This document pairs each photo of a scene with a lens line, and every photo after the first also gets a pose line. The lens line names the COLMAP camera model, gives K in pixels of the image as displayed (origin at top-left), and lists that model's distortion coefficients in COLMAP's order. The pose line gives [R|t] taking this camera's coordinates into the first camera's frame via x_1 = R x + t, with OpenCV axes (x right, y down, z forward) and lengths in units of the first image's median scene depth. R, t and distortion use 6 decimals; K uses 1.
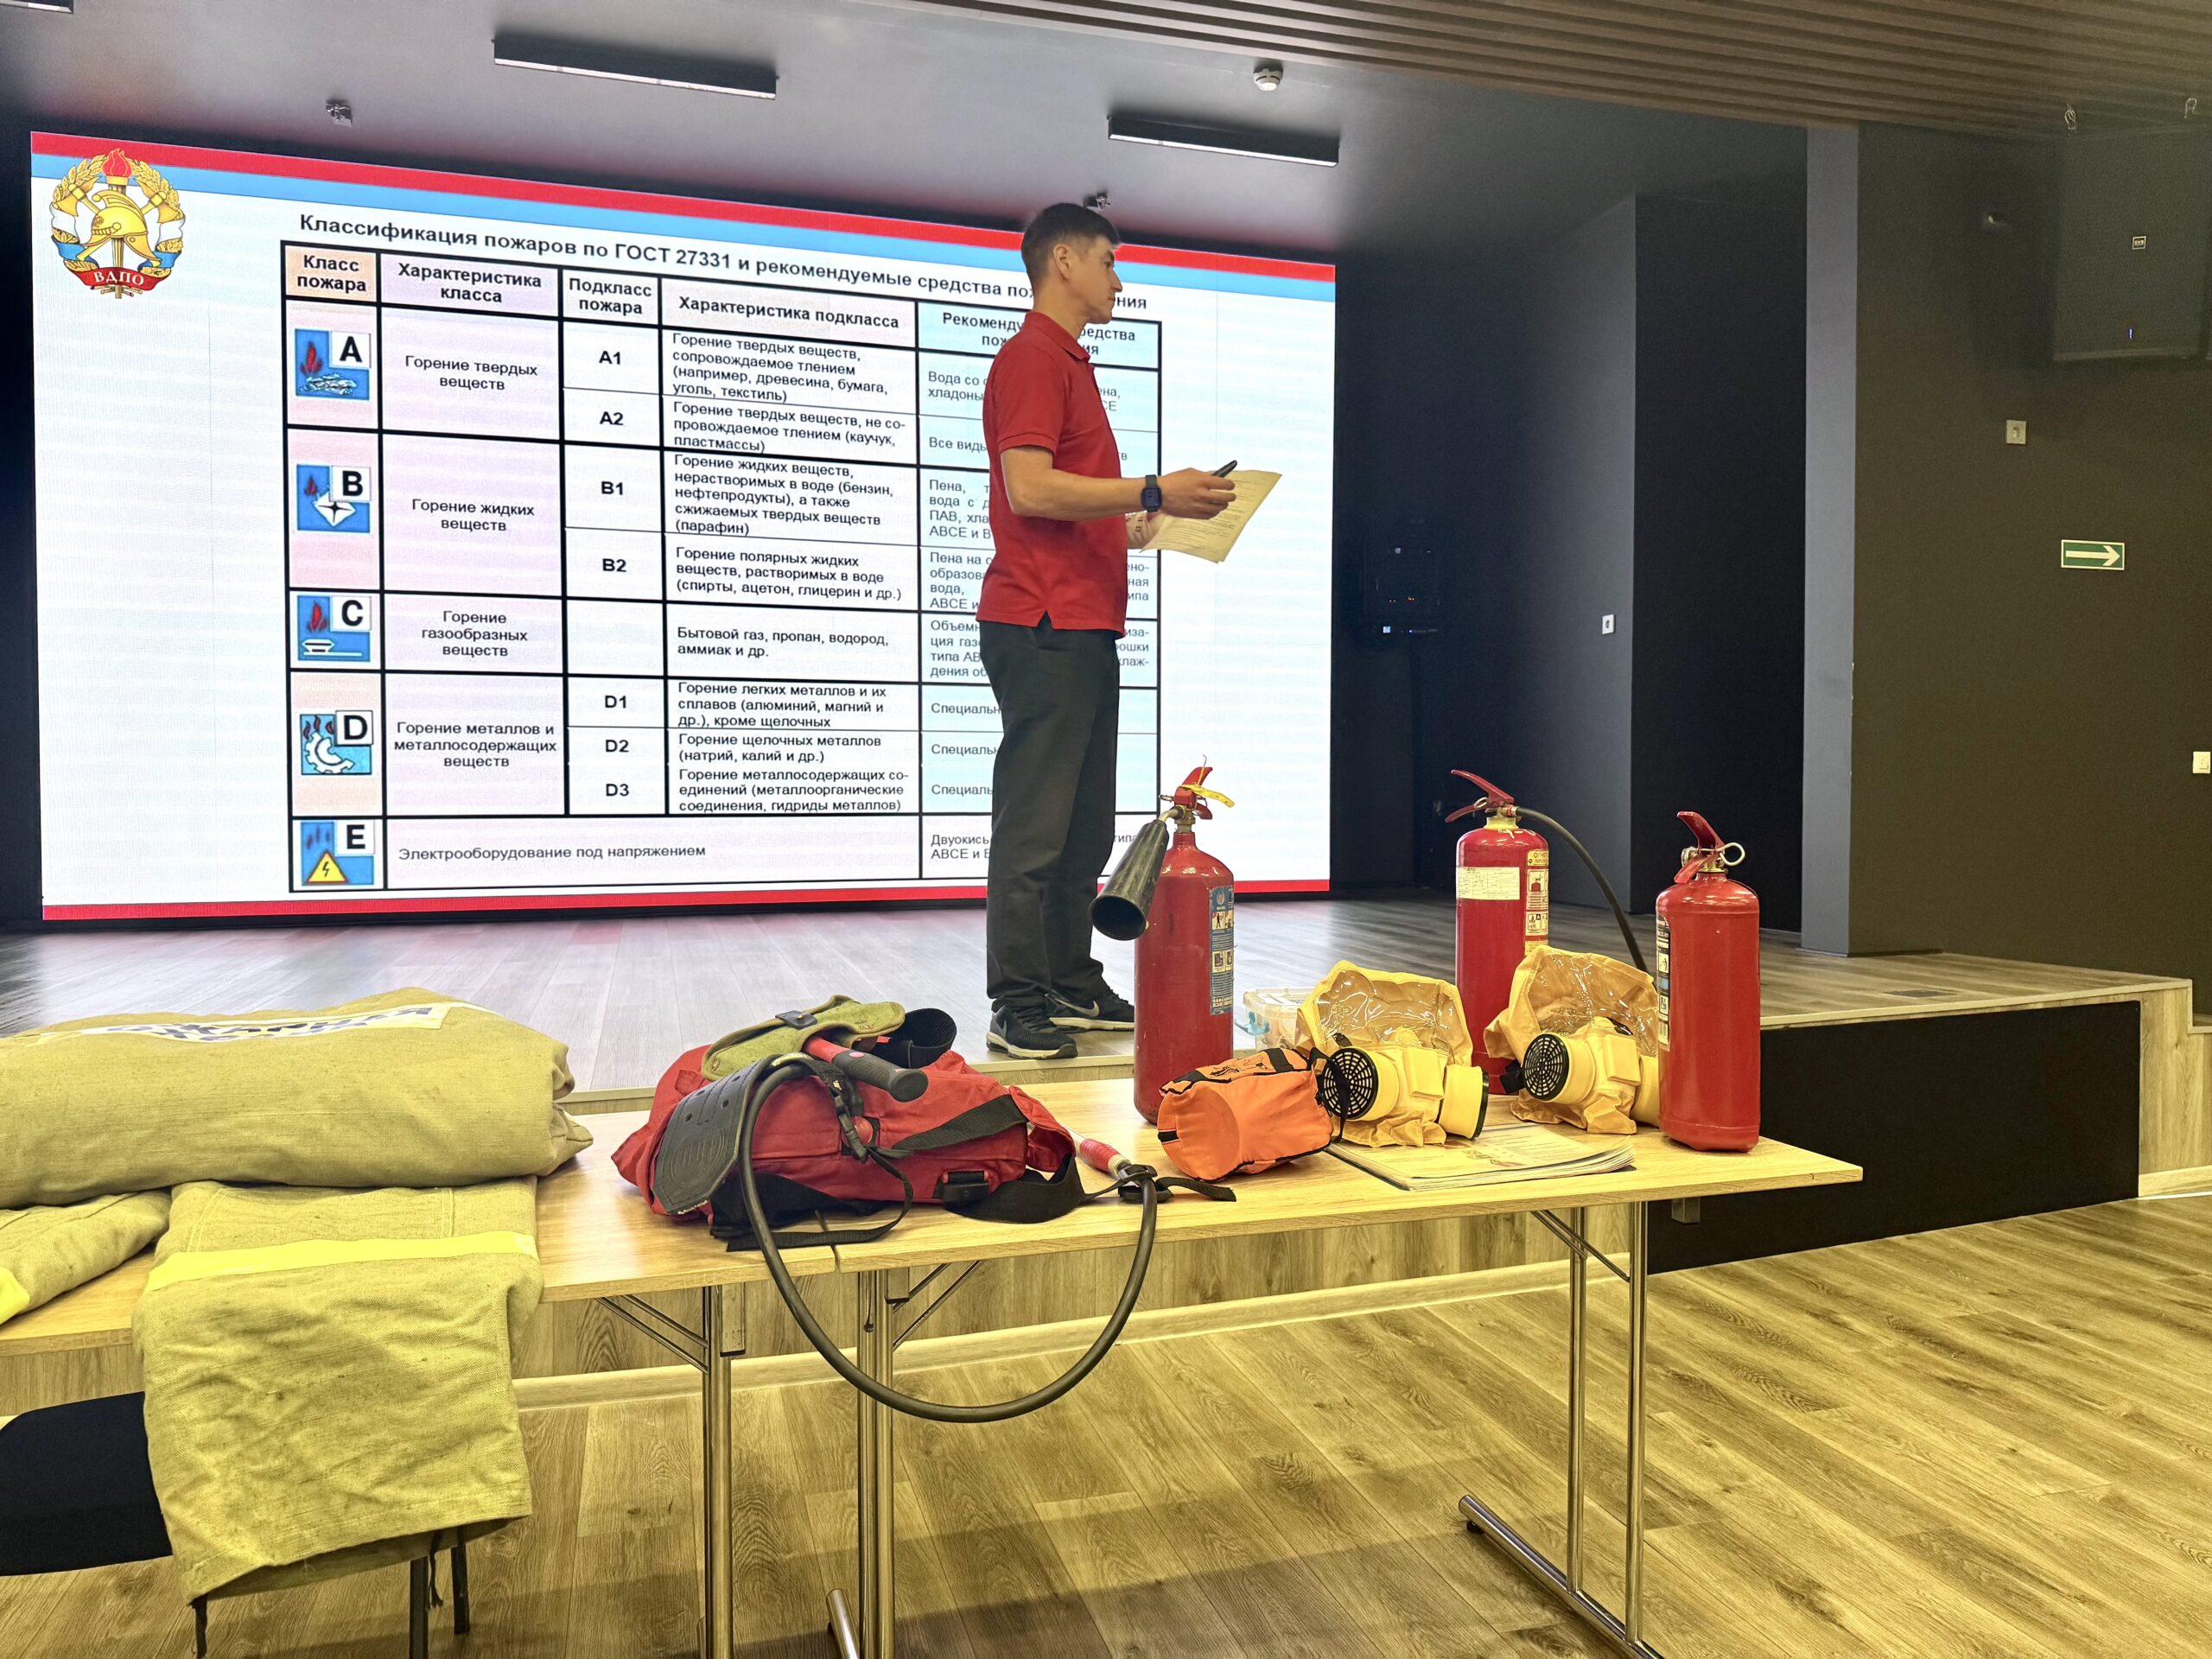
lens RADIAL K [[1565.7, 0, 1107.0], [0, 1565.7, 829.0], [0, 0, 1]] dist [0.011286, -0.017104]
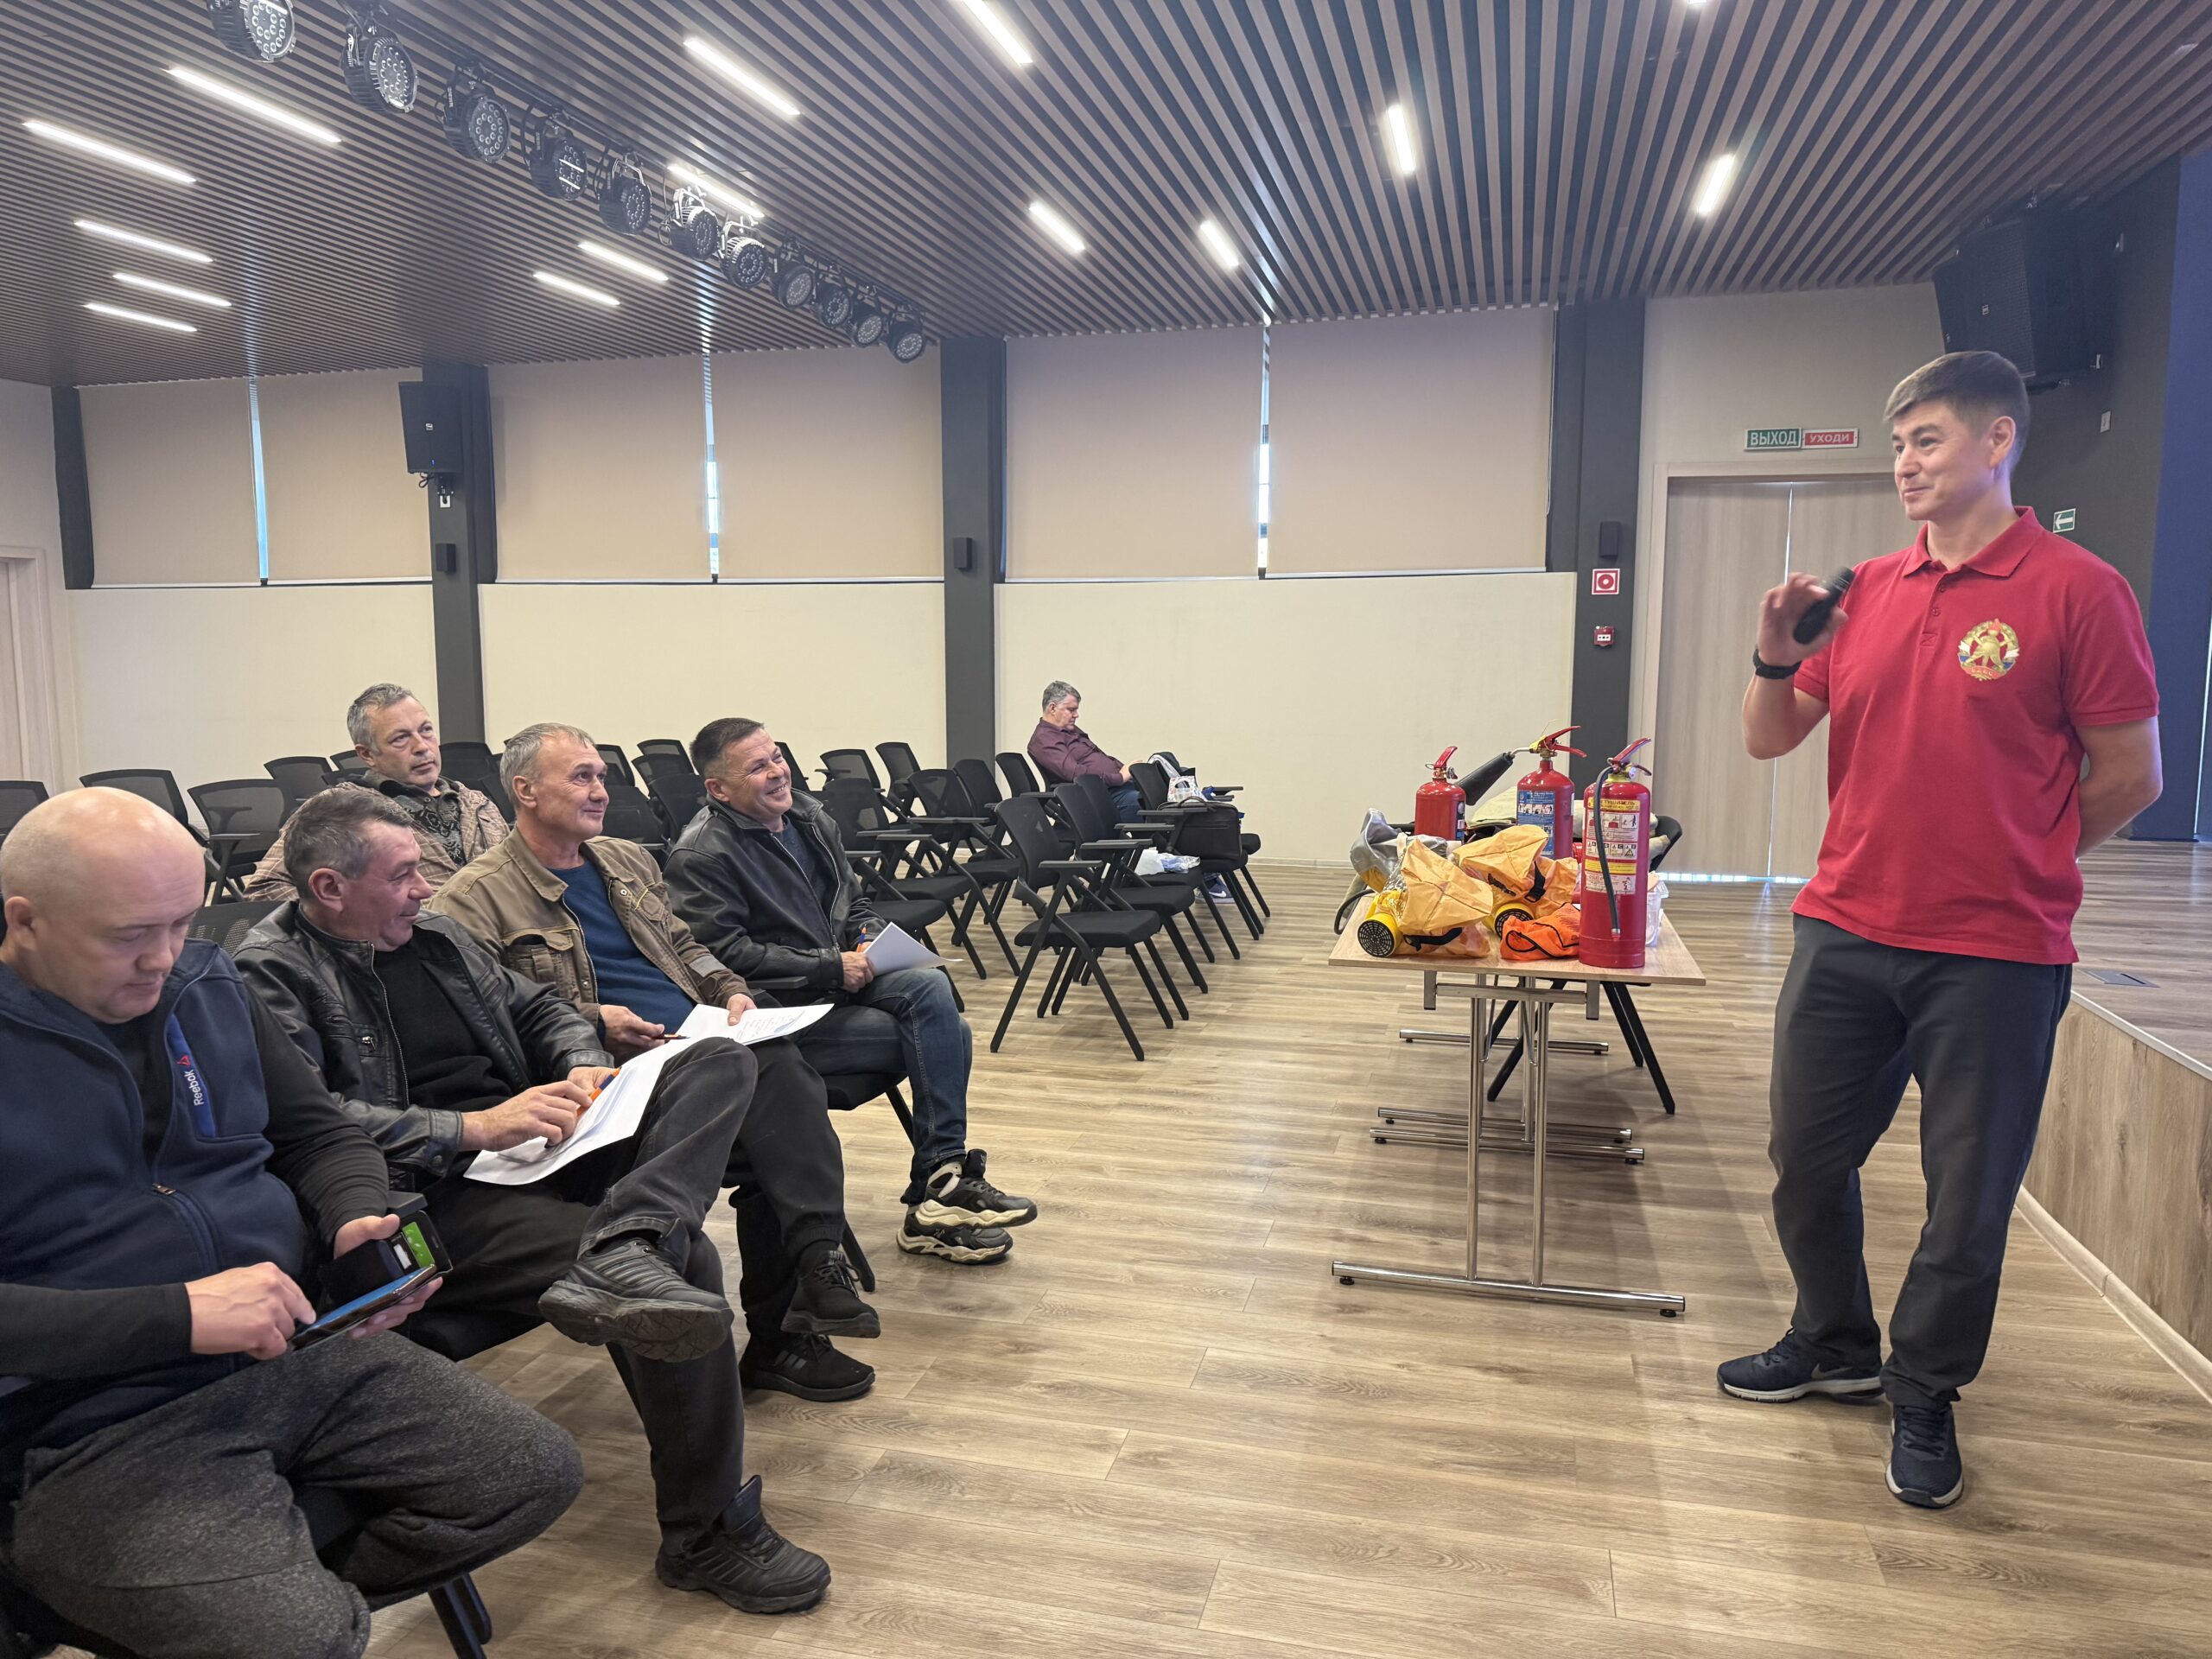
lens RADIAL K [[1565.7, 0, 1086.7], [0, 1565.7, 830.5], [0, 0, 1]] dist [0.011286, -0.017104]
pose [[-0.530330, 0.097249, -0.842195, 1.353455], [-0.029353, 0.990697, 0.132881, -0.102209], [0.847283, 0.095191, -0.522542, 1.067125]]
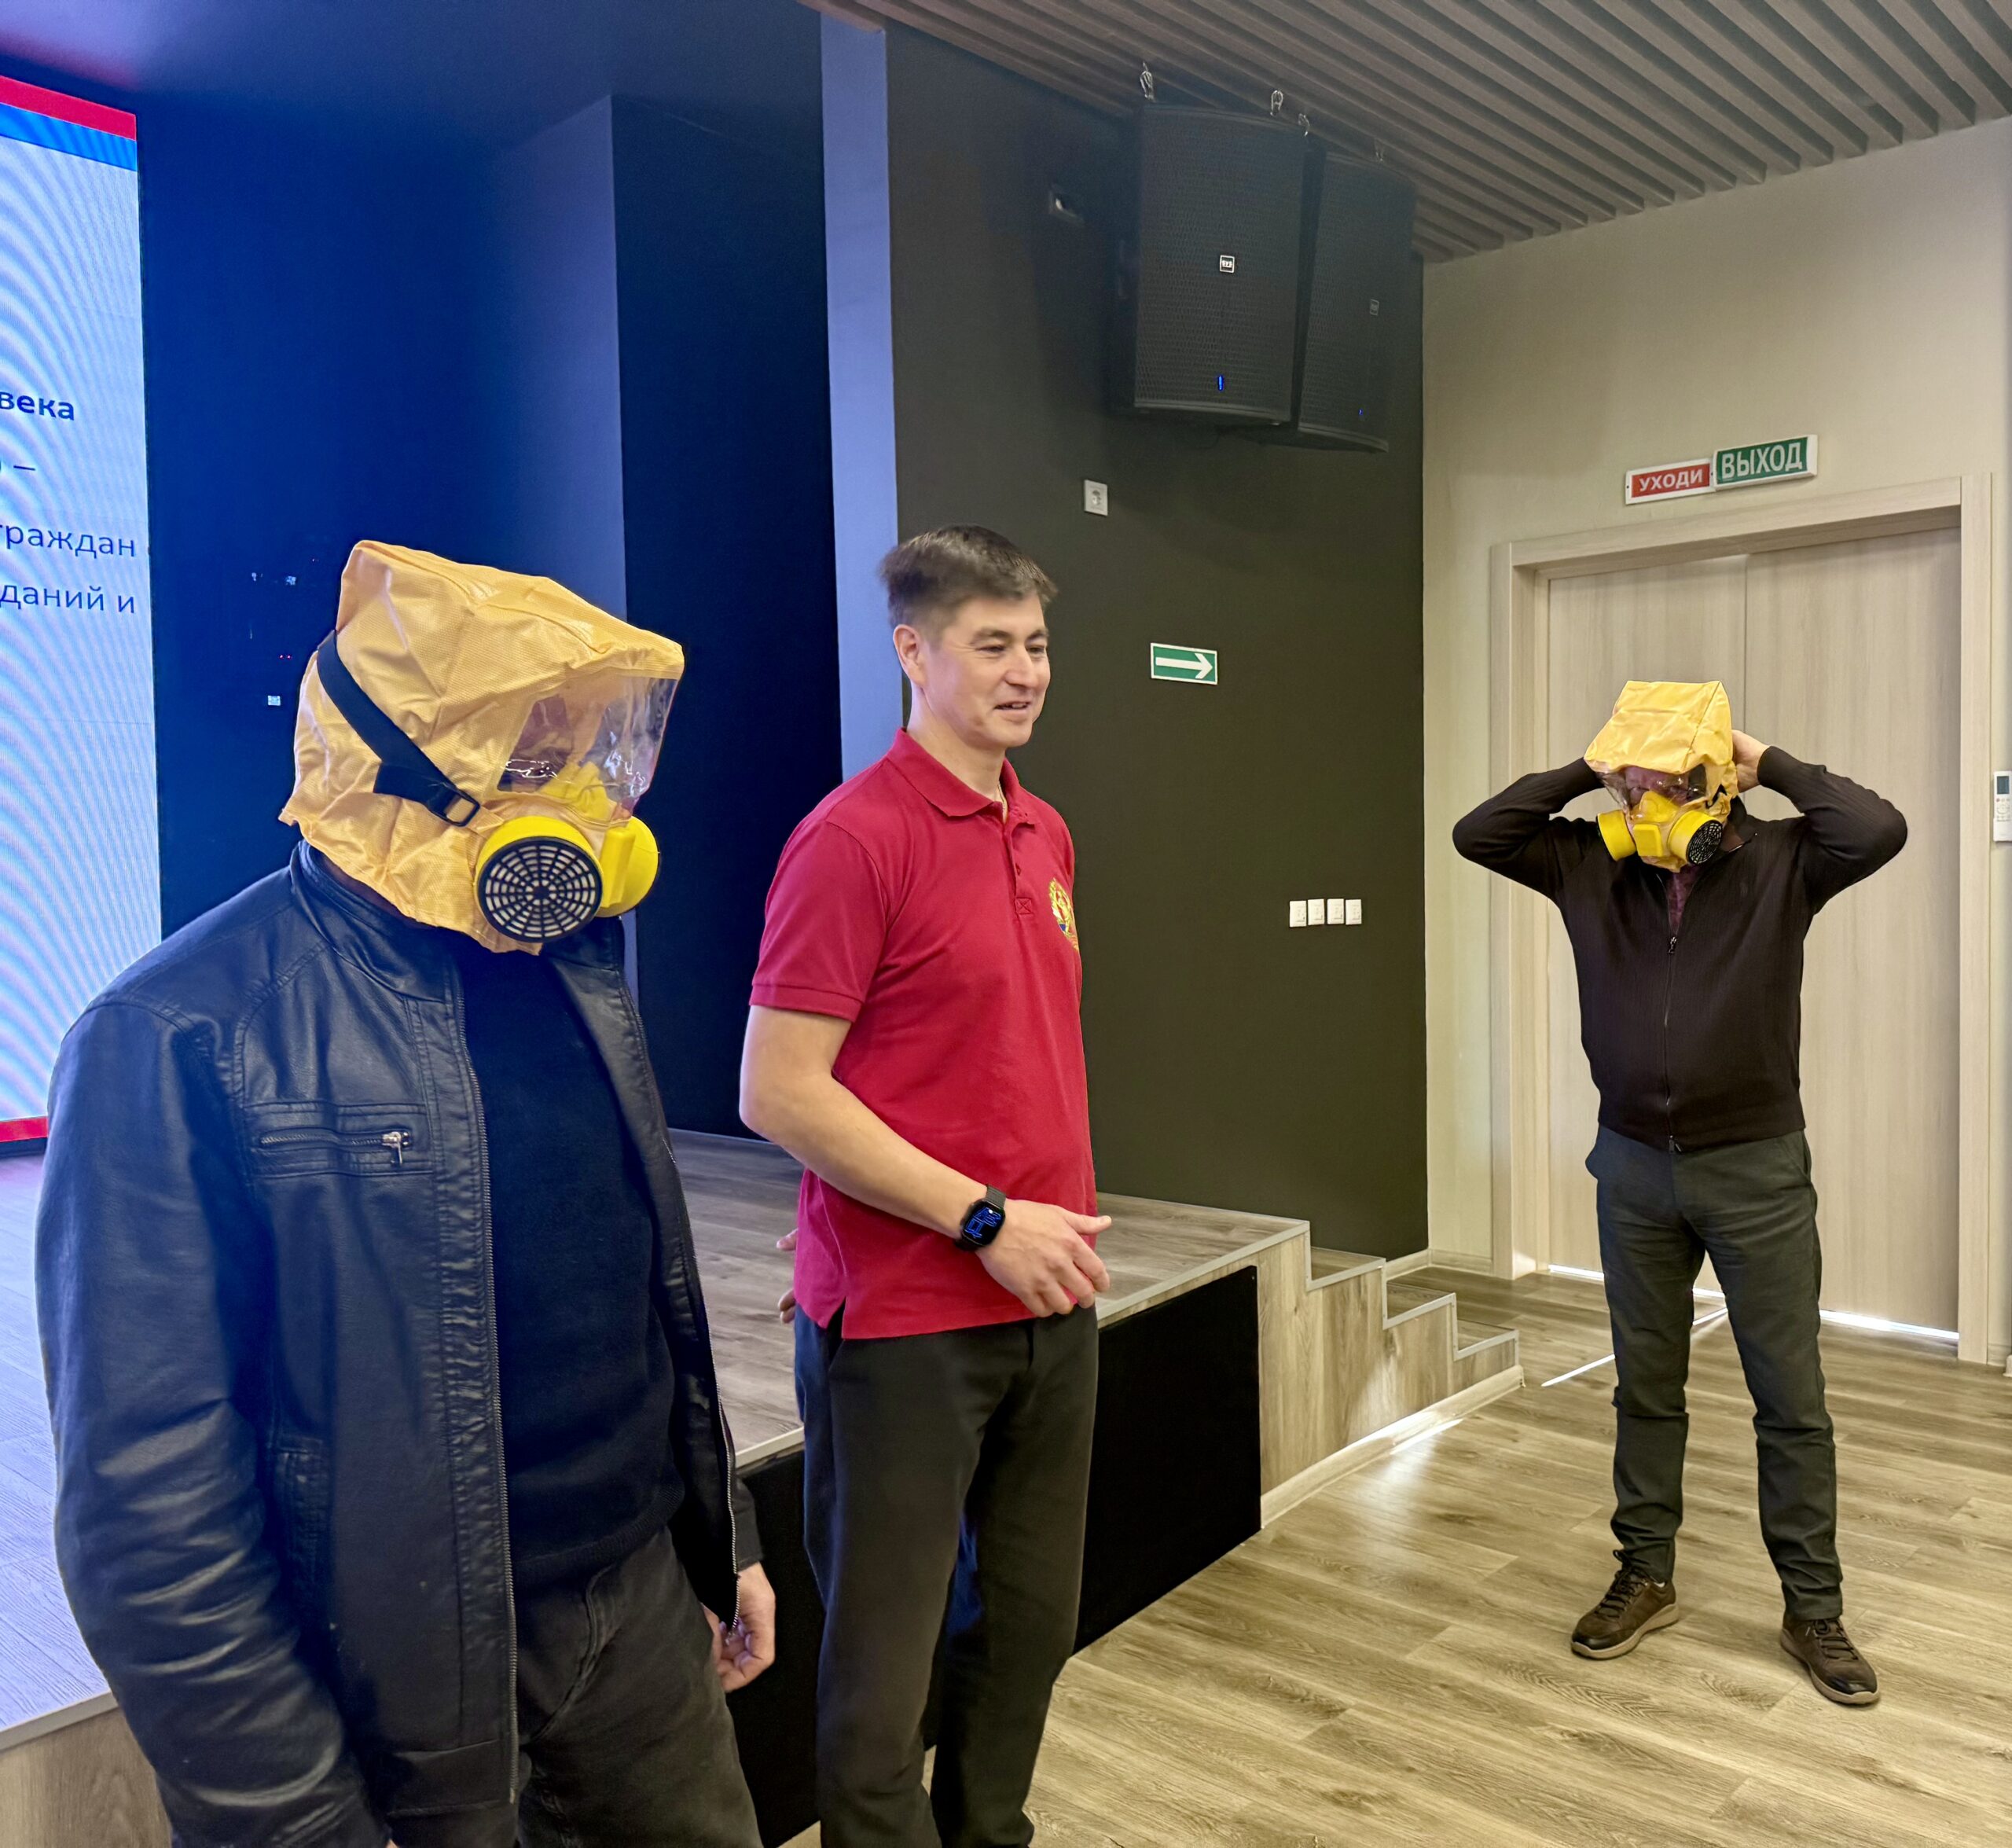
lens RADIAL K [[1701.1, 0, 1229.1], [0, 1701.1, 926.3], [0, 0, 1]] dist [0.084938, -0.092394]
pose [[0.829635, -0.031505, 0.557416, 0.302759], [0.024815, 0.999501, 0.019558, -0.110177], [-0.557754, -0.002393, 0.830003, 0.506708]]
